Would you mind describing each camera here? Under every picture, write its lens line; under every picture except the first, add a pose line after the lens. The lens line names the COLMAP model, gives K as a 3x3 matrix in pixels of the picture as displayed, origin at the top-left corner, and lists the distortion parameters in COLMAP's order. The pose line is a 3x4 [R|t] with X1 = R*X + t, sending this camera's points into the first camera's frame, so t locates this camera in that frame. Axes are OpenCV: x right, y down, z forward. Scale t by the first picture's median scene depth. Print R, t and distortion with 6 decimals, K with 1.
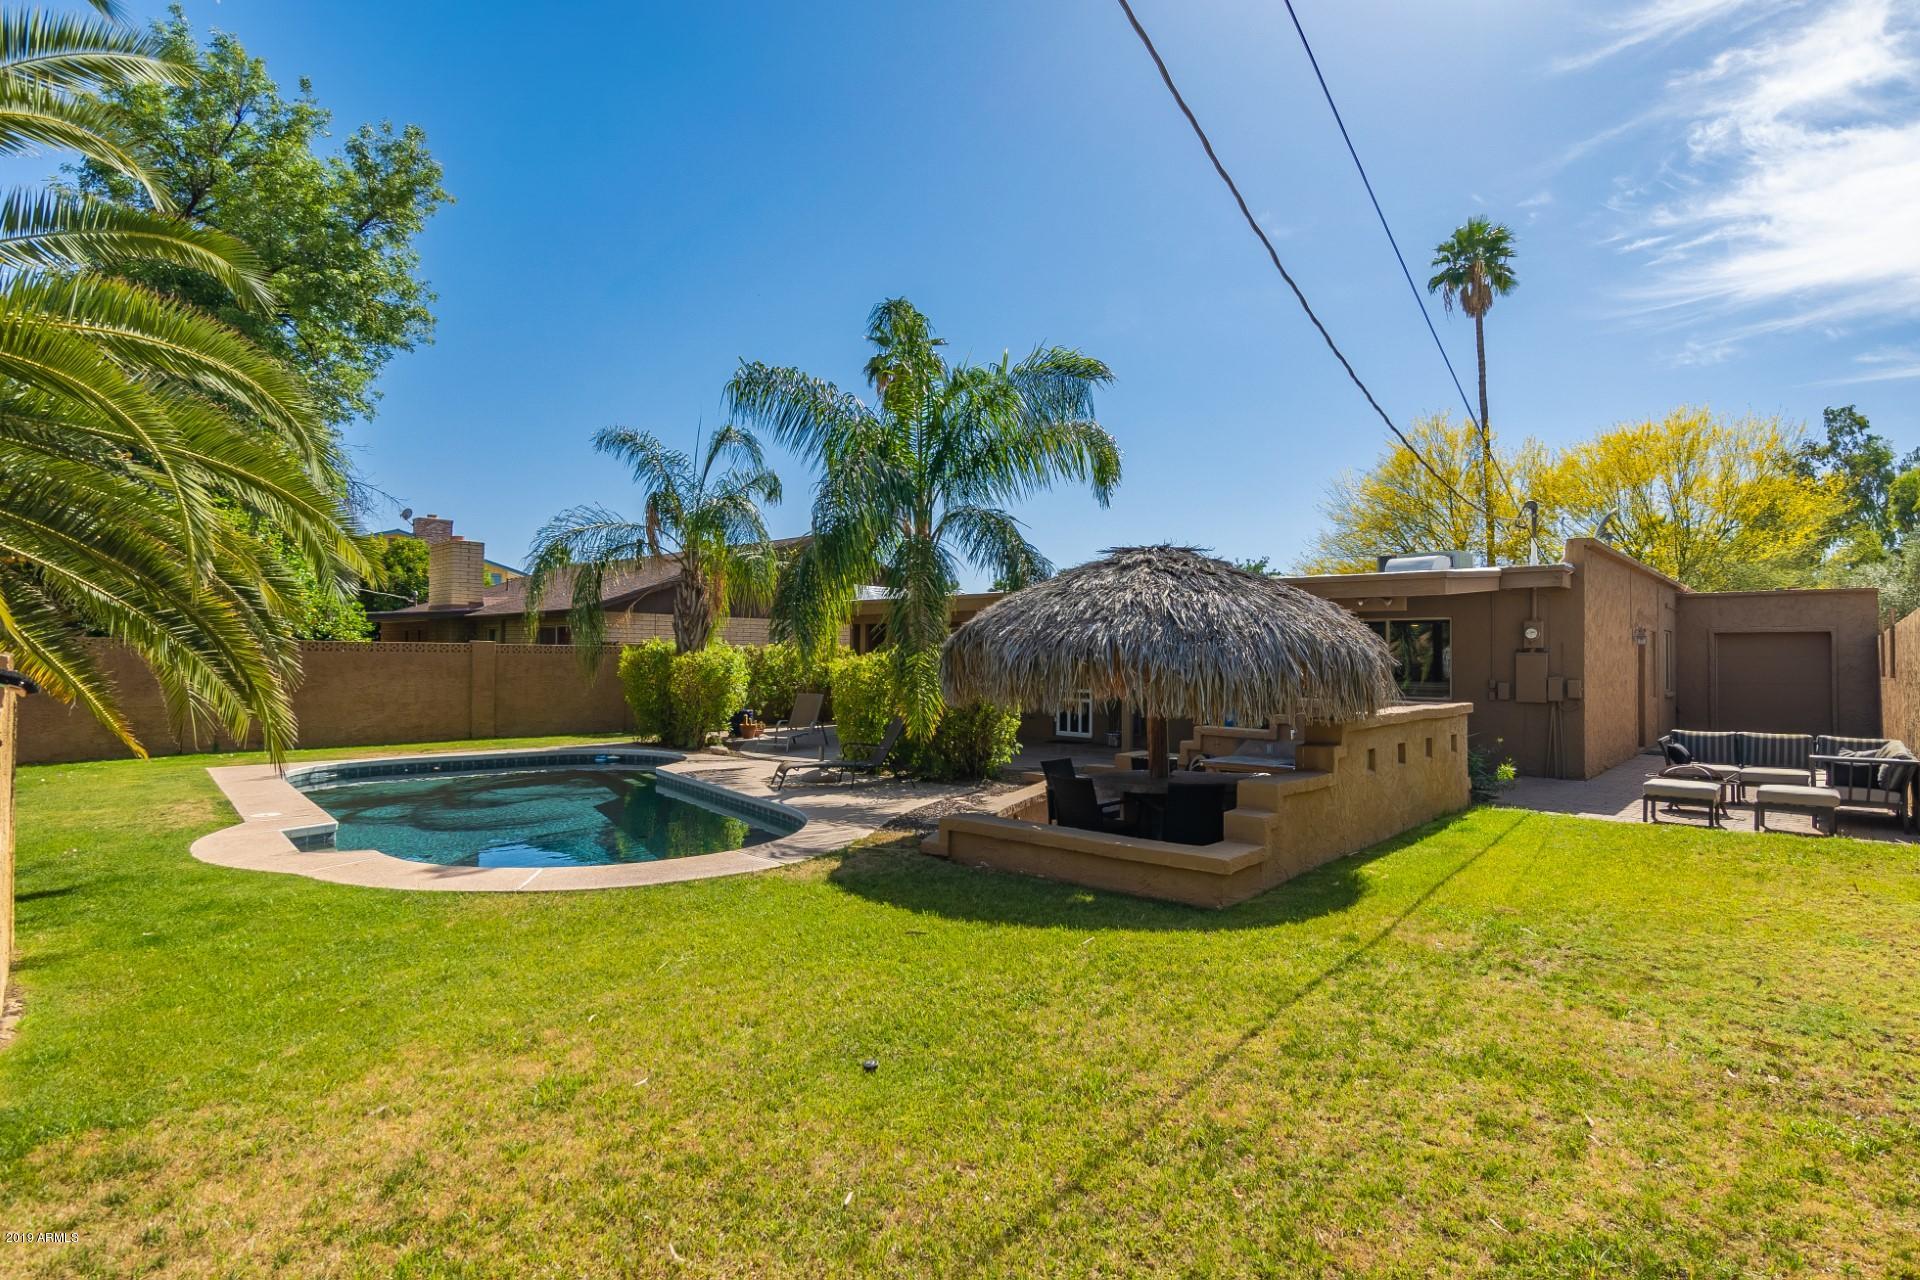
lens RADIAL K [[924.1, 0, 960.0], [0, 924.1, 640.0], [0, 0, 1]] dist [-0.001185, -0.000703]
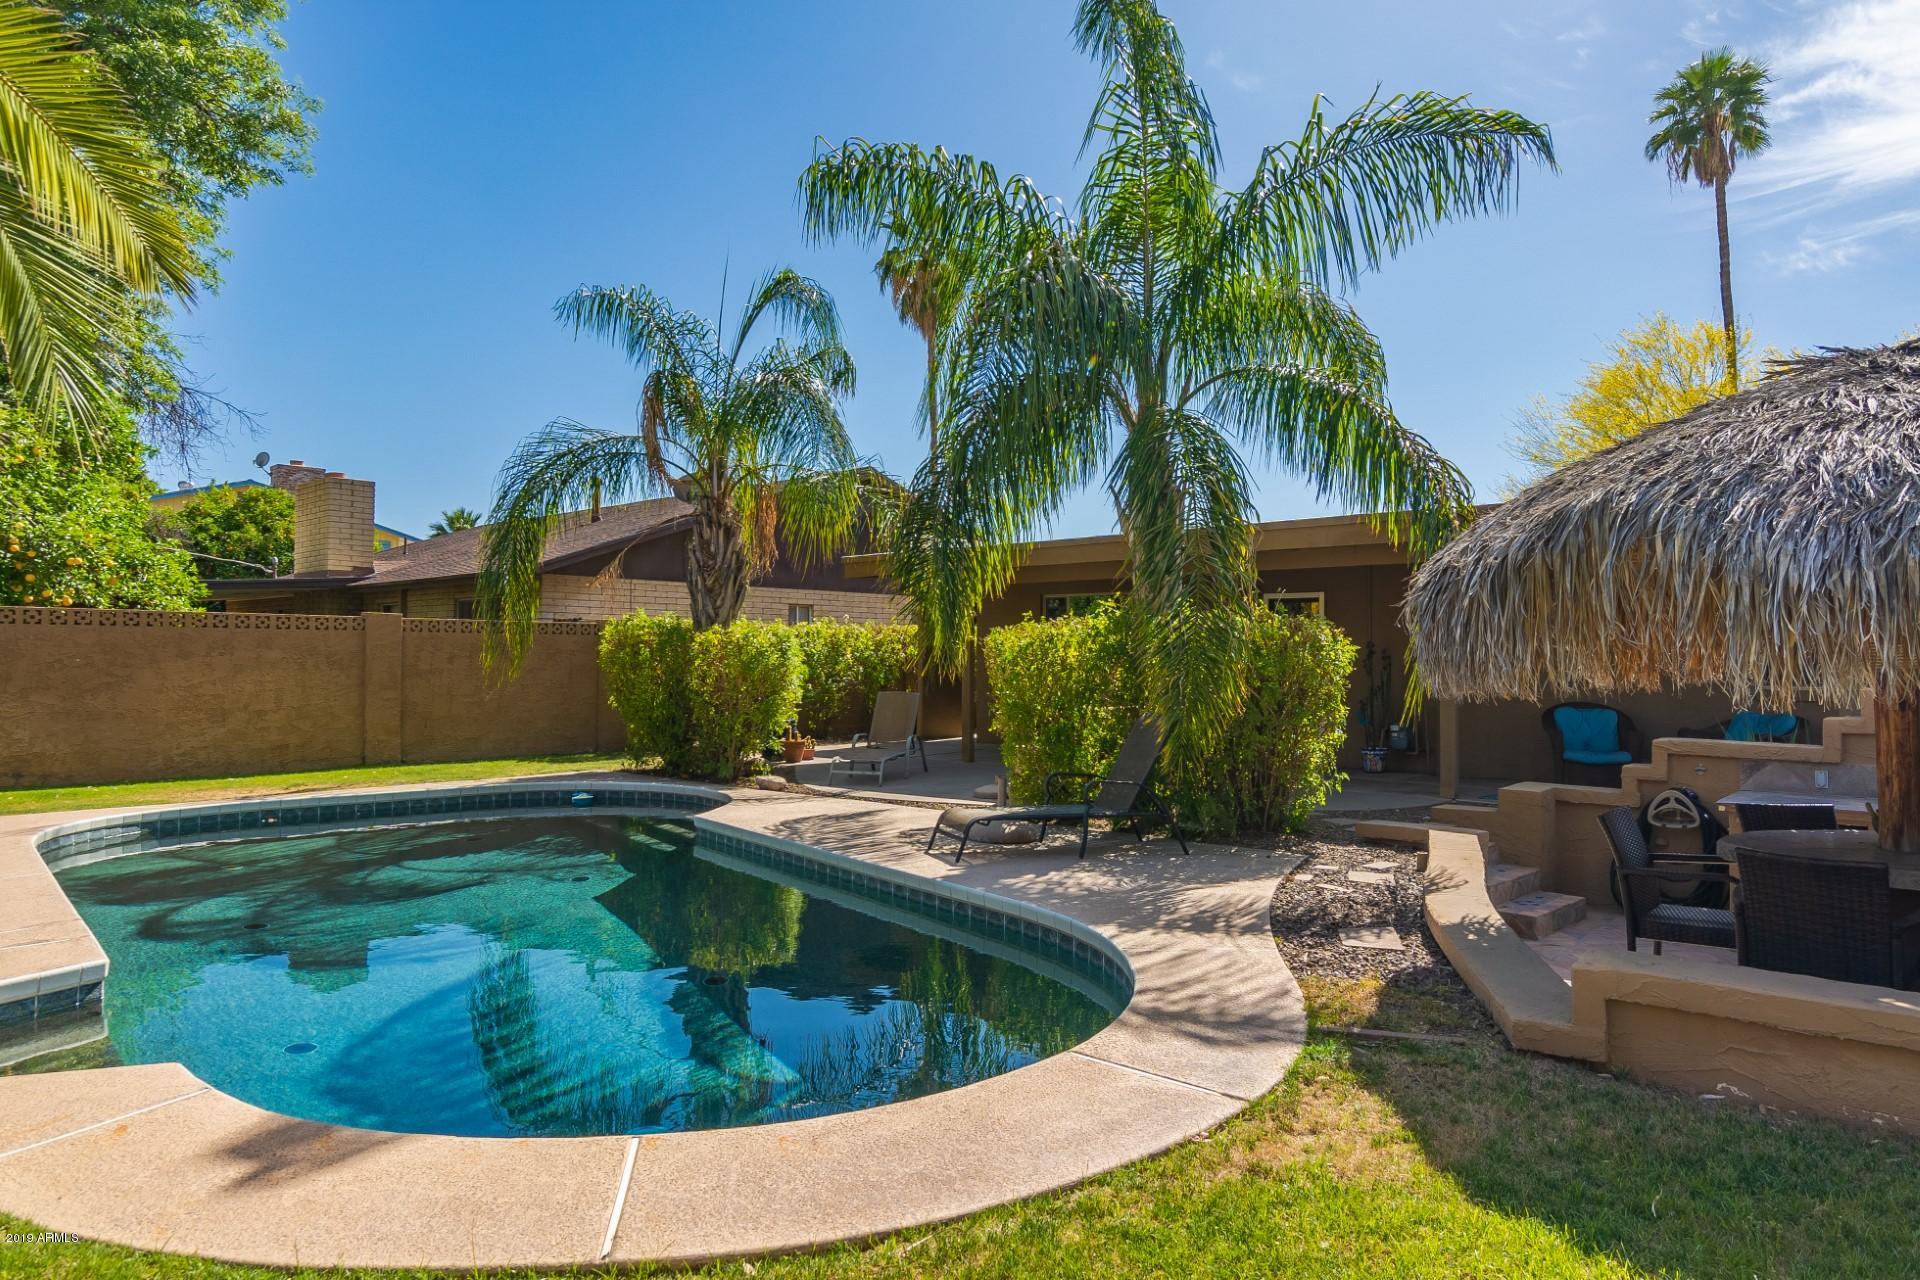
lens RADIAL K [[1127.6, 0, 959.7], [0, 1127.6, 632.8], [0, 0, 1]] dist [0.003083, -0.000507]
pose [[0.999901, -0.004366, 0.013390, -0.131352], [0.004405, 0.999986, -0.002884, 0.019734], [-0.013377, 0.002943, 0.999906, 0.219758]]
